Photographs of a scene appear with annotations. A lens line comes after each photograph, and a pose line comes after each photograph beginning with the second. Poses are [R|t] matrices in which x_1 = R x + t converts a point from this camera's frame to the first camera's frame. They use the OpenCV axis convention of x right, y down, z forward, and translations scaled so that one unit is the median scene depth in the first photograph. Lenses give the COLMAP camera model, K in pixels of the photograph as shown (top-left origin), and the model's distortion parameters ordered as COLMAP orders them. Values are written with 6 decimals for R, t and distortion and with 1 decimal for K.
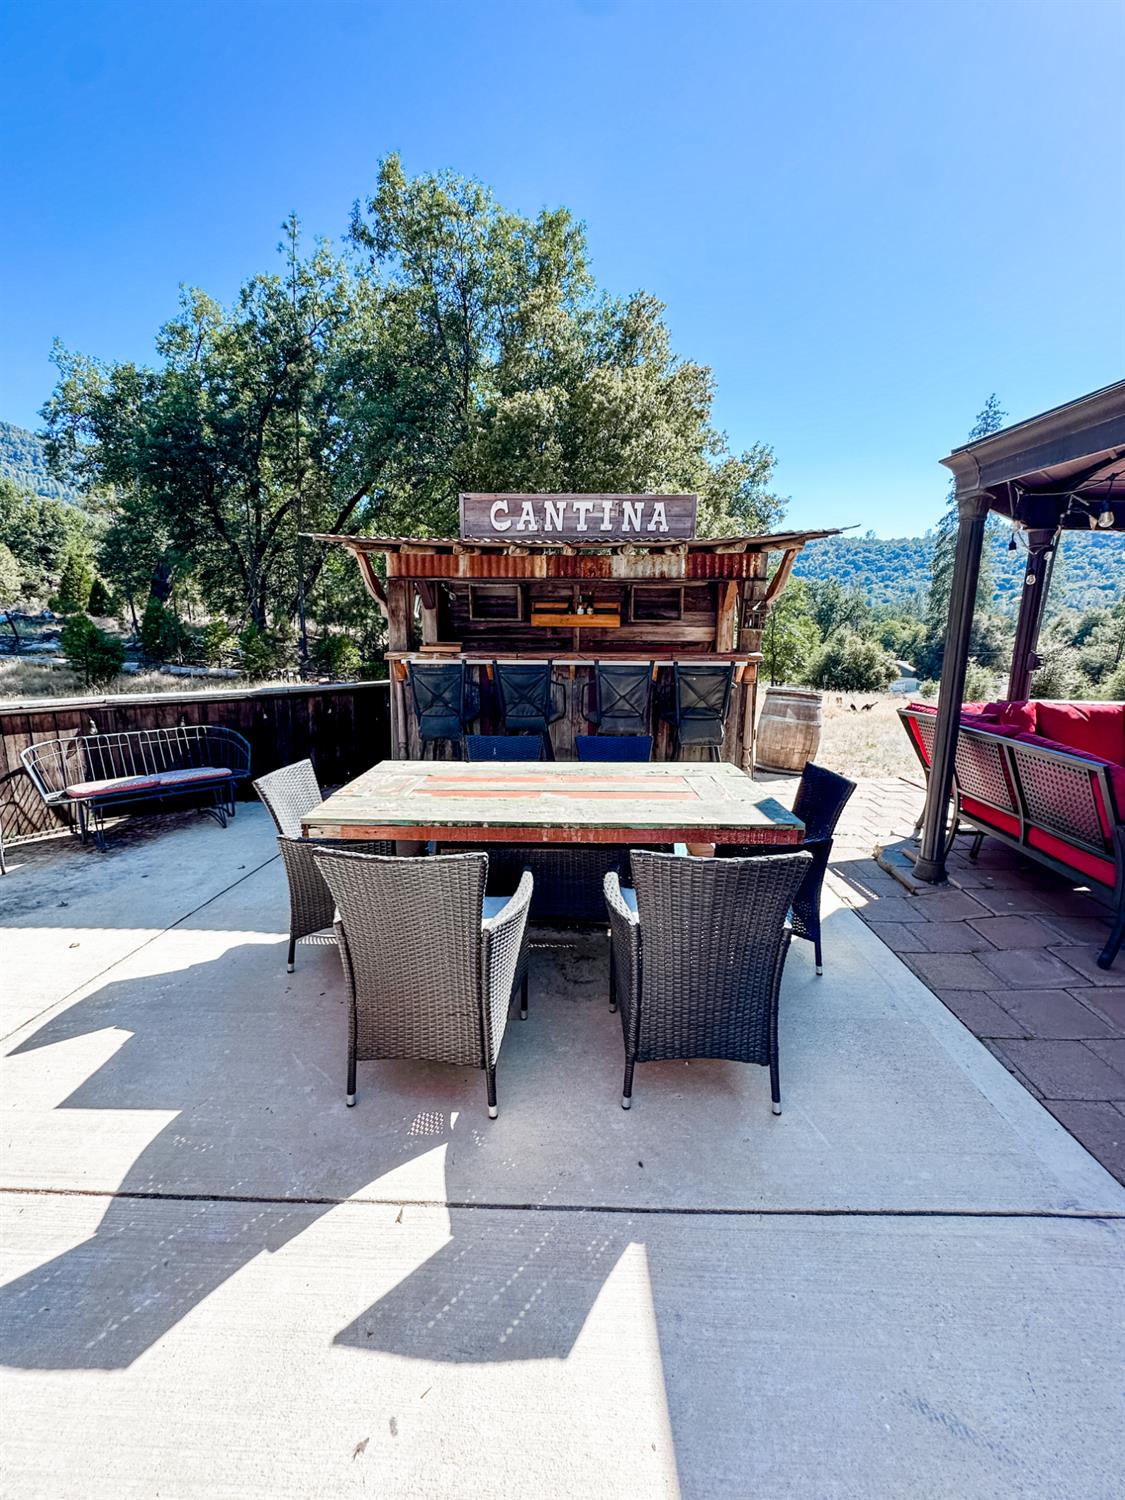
lens RADIAL K [[602.8, 0, 562.5], [0, 602.8, 750.0], [0, 0, 1]] dist [0.000494, 0.000076]
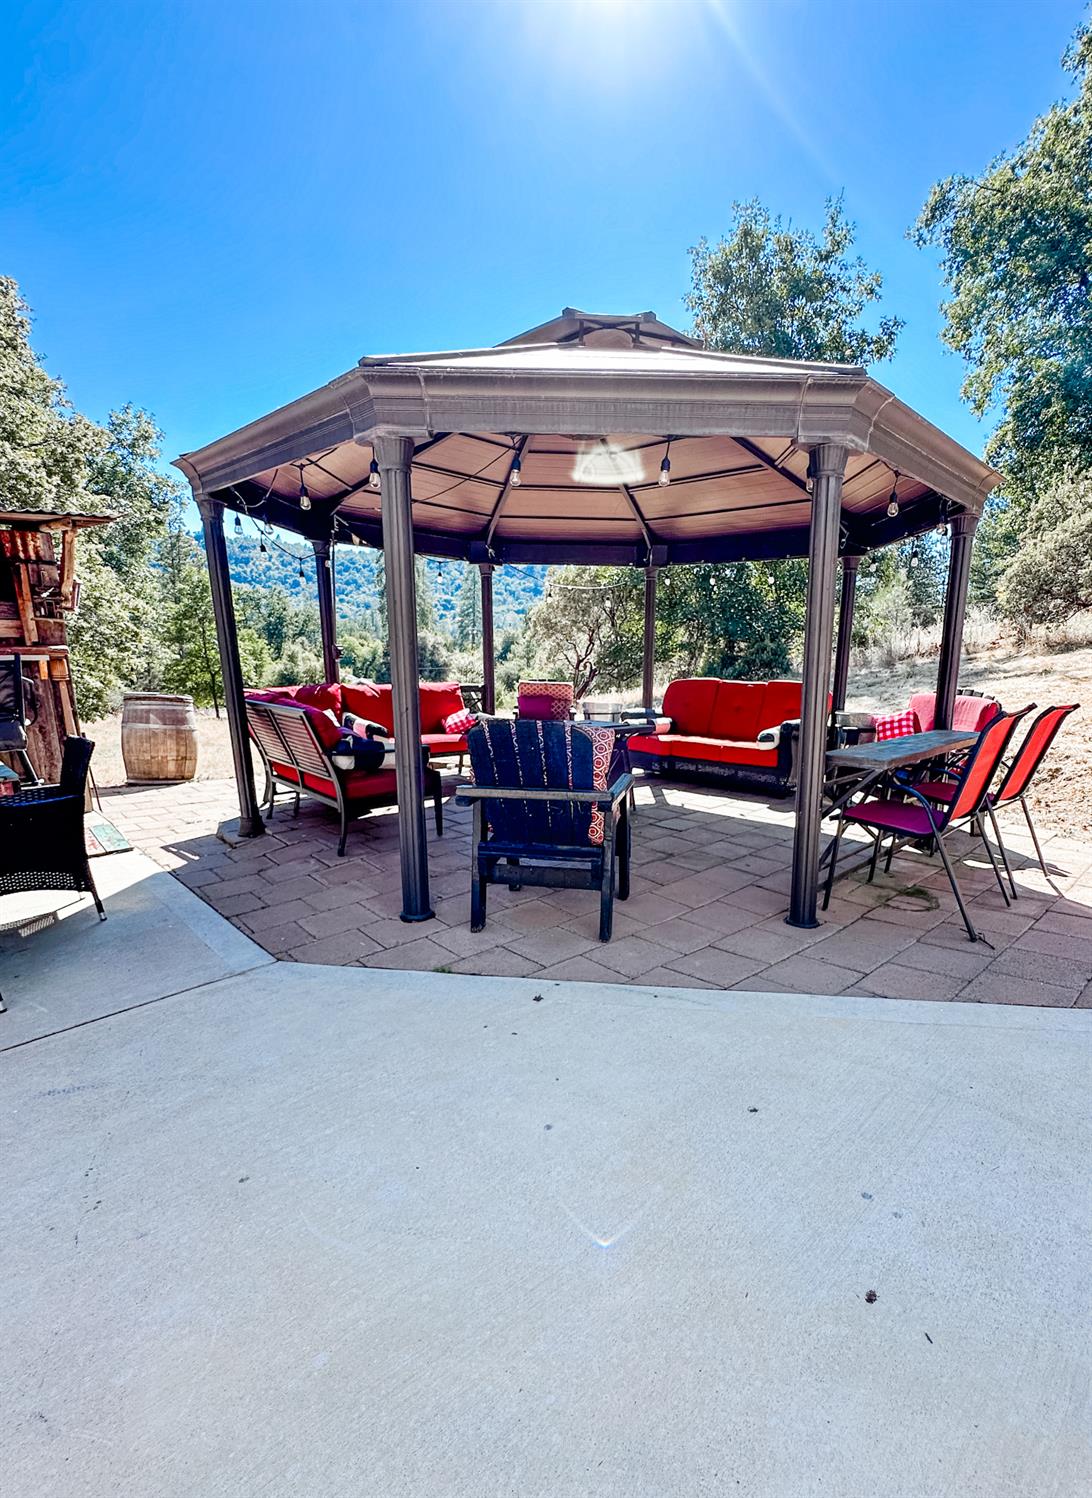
lens RADIAL K [[668.7, 0, 597.1], [0, 668.7, 807.1], [0, 0, 1]] dist [-0.000613, -0.000309]
pose [[0.669322, -0.170051, 0.723250, 0.079457], [0.141405, 0.984818, 0.100689, 0.075823], [-0.729392, 0.034878, 0.683206, -0.221324]]
